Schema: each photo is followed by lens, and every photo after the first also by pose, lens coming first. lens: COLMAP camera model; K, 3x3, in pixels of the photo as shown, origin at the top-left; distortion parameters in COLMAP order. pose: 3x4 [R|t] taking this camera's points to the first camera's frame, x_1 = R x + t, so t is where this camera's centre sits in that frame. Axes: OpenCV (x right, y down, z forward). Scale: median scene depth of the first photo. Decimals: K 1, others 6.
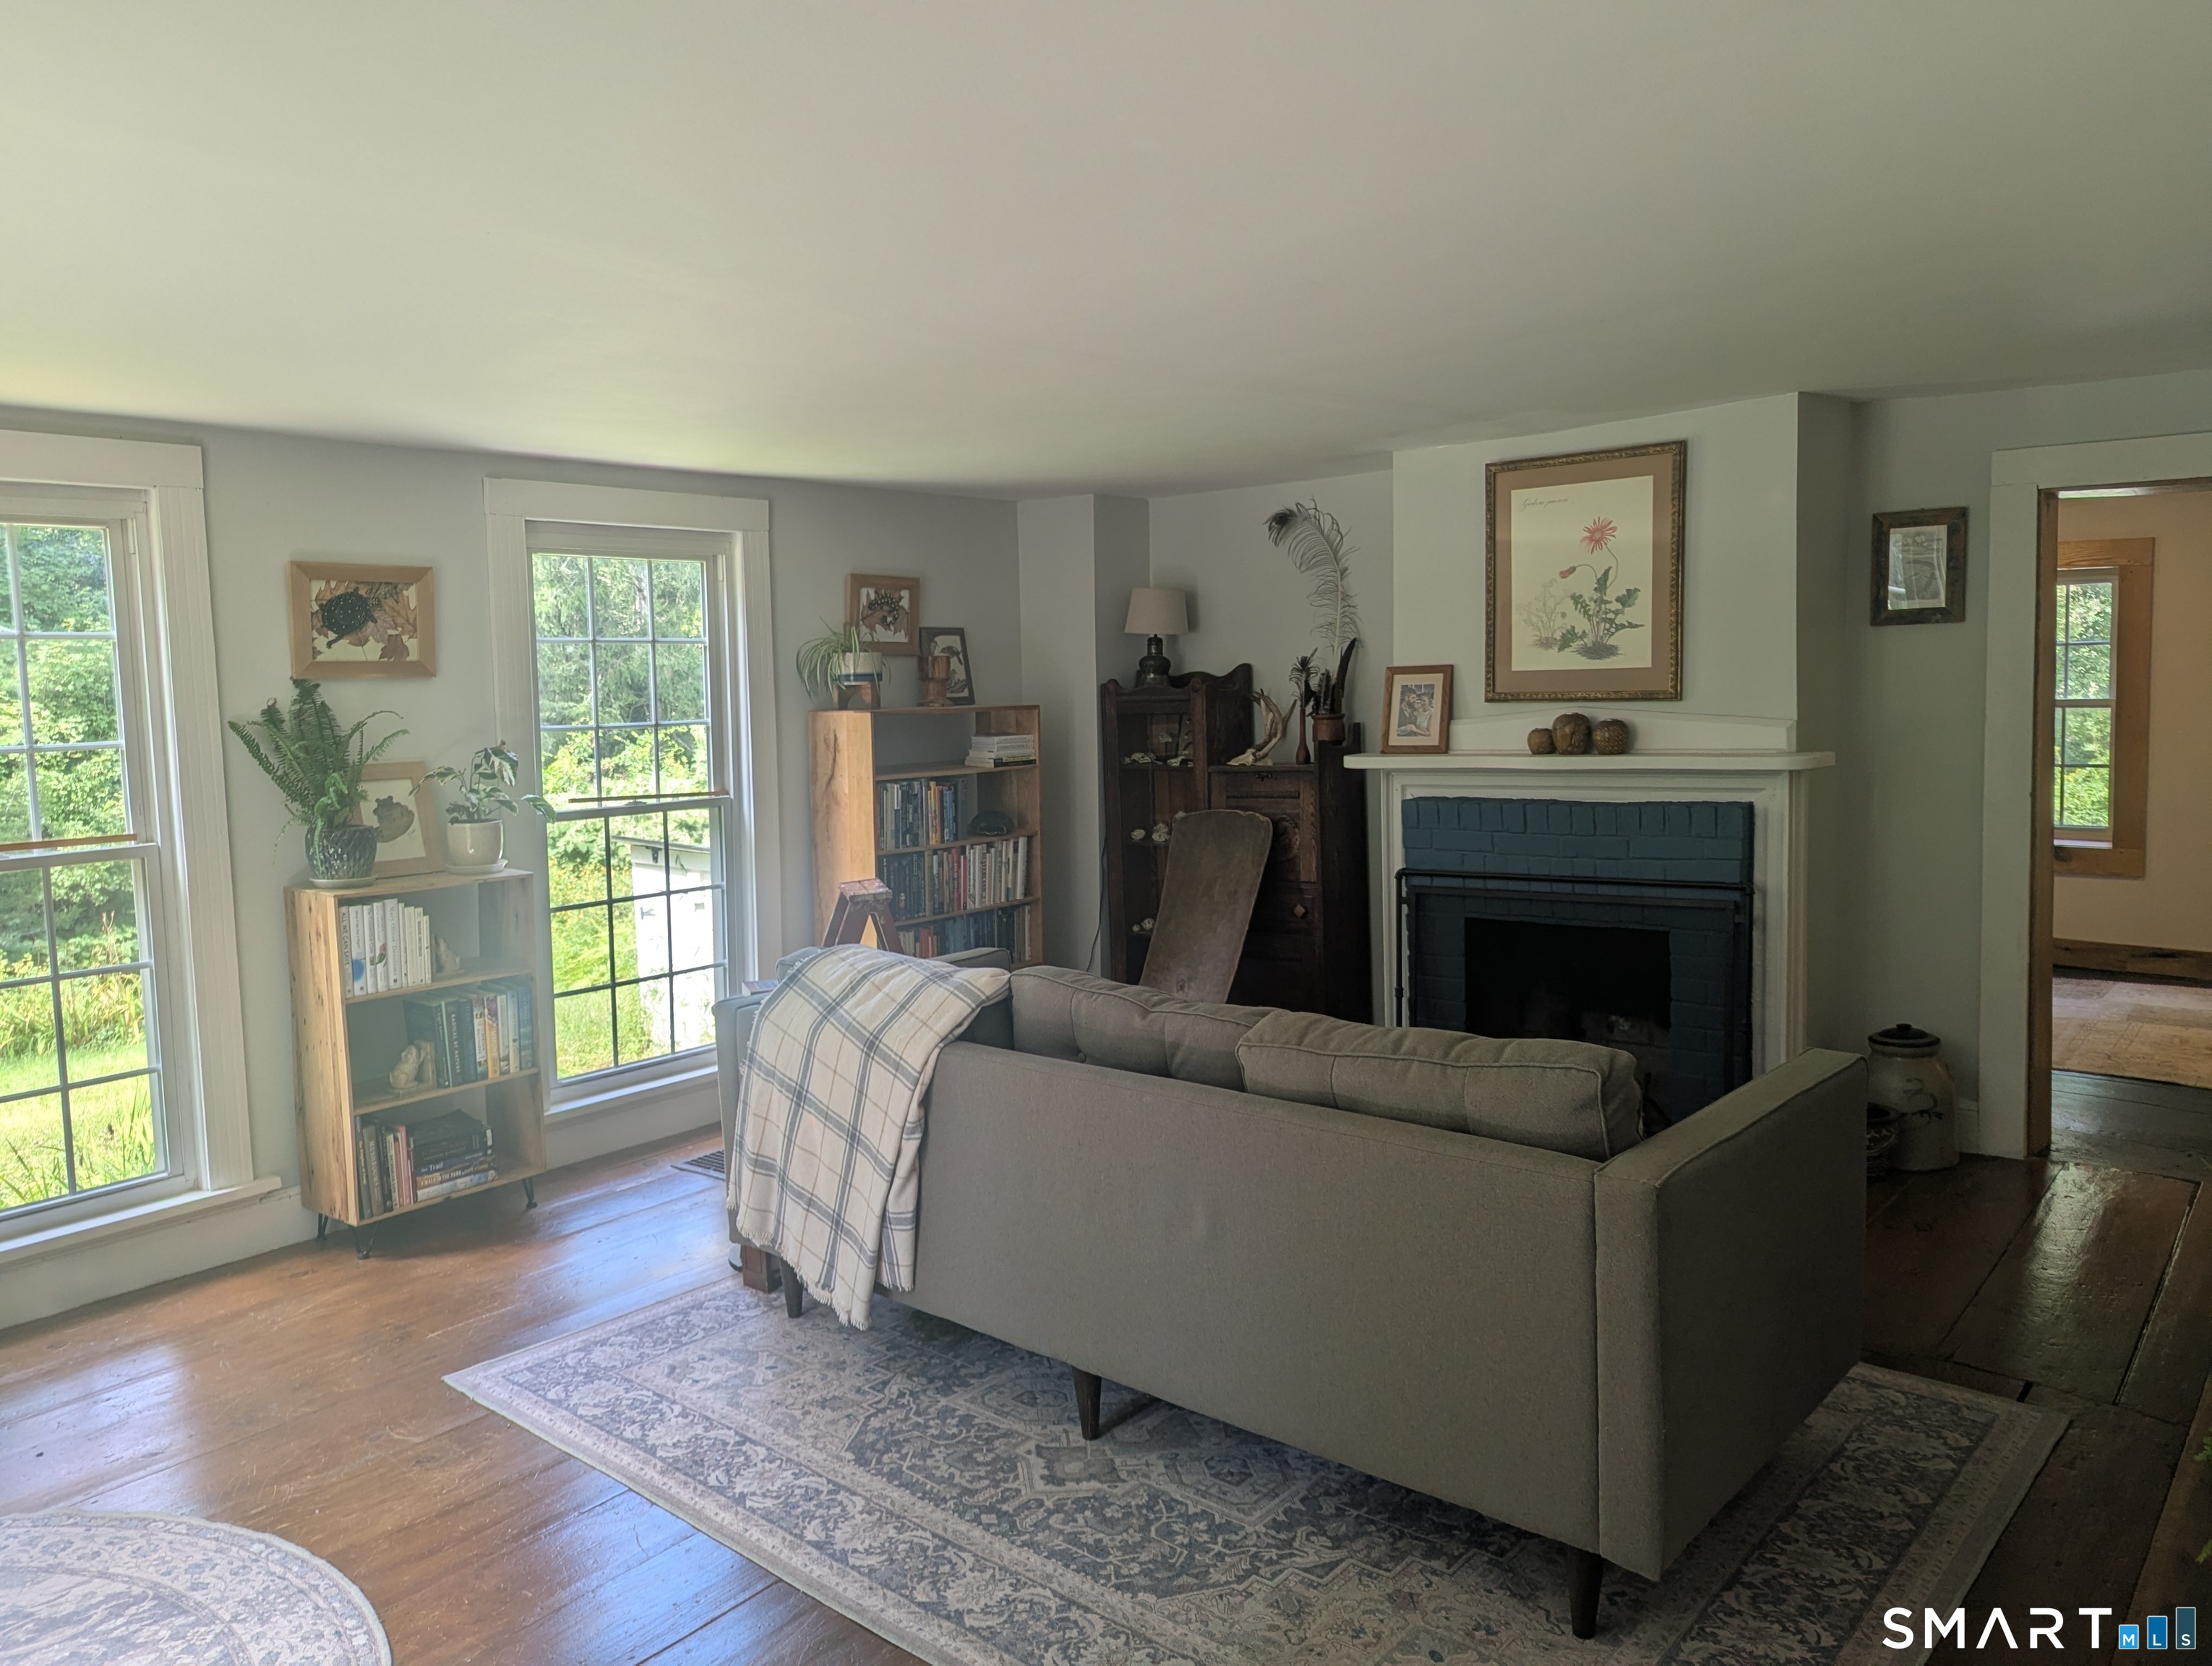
lens RADIAL K [[1583.6, 0, 1102.3], [0, 1583.6, 831.6], [0, 0, 1]] dist [0.031528, -0.001801]
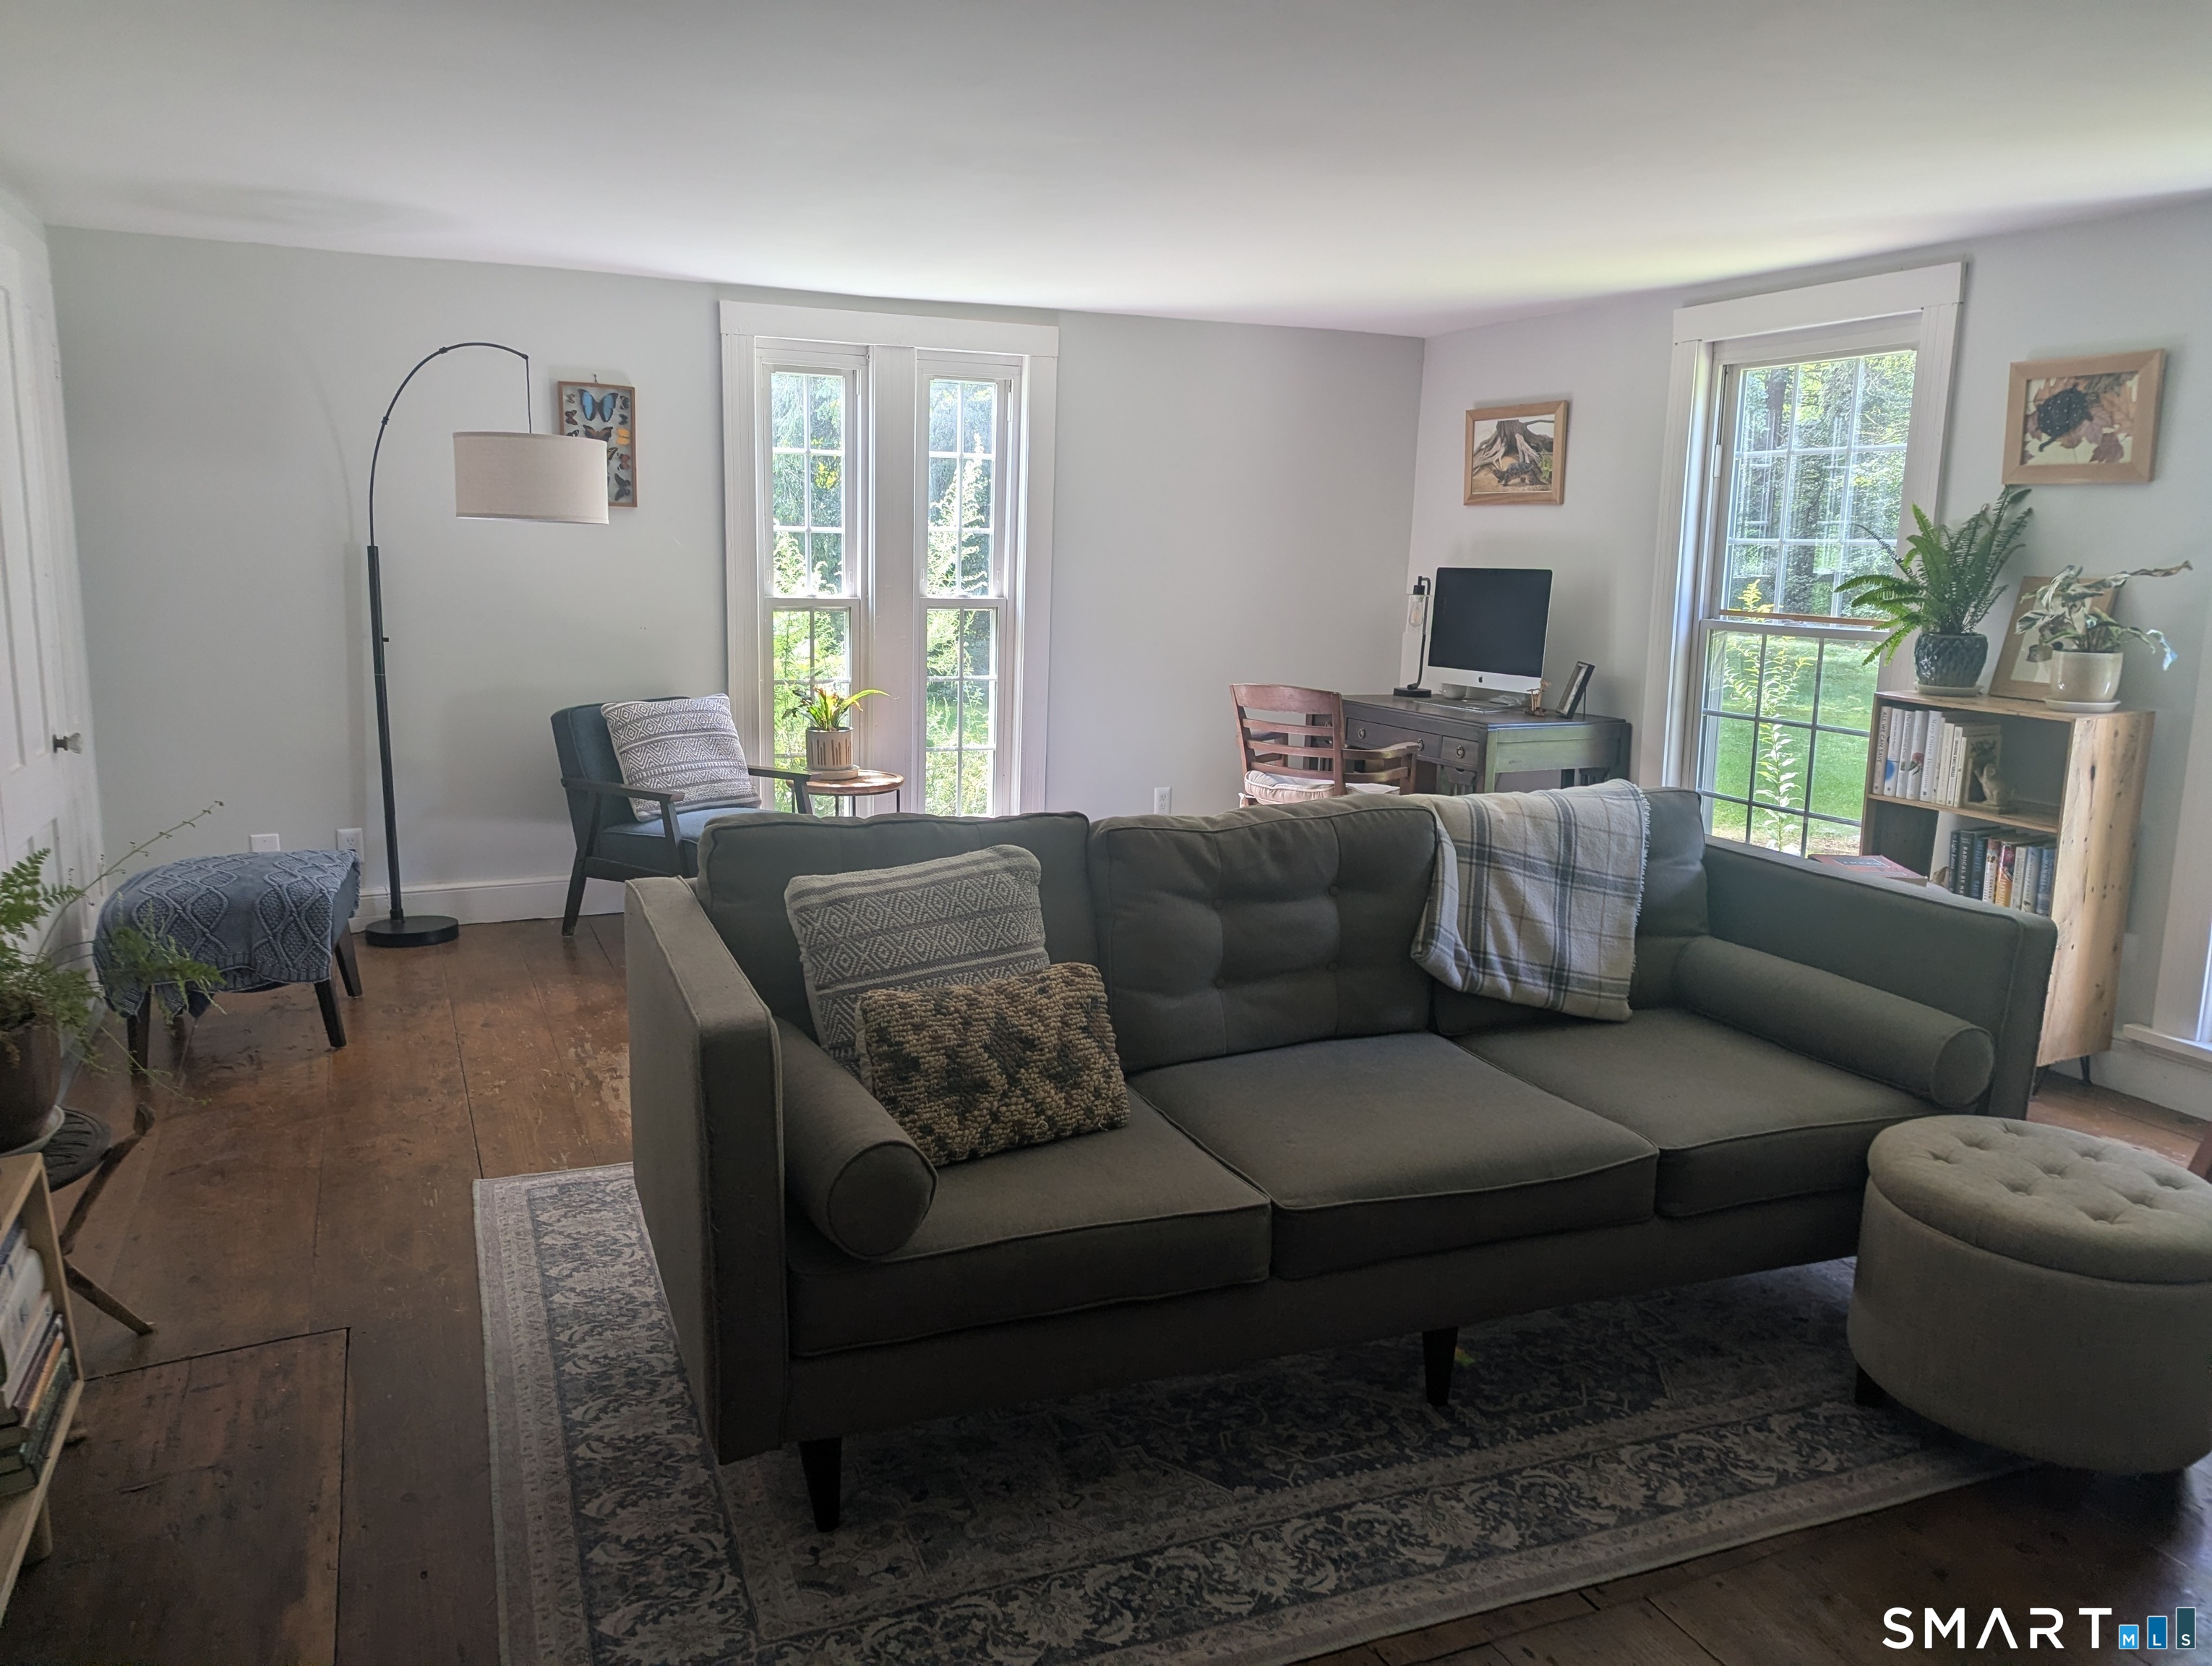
lens RADIAL K [[1583.6, 0, 1100.2], [0, 1583.6, 821.7], [0, 0, 1]] dist [0.031528, -0.001801]
pose [[-0.441439, 0.178510, -0.879355, 0.645281], [-0.099002, 0.964338, 0.245461, -0.080806], [0.891813, 0.195414, -0.408023, 0.928309]]
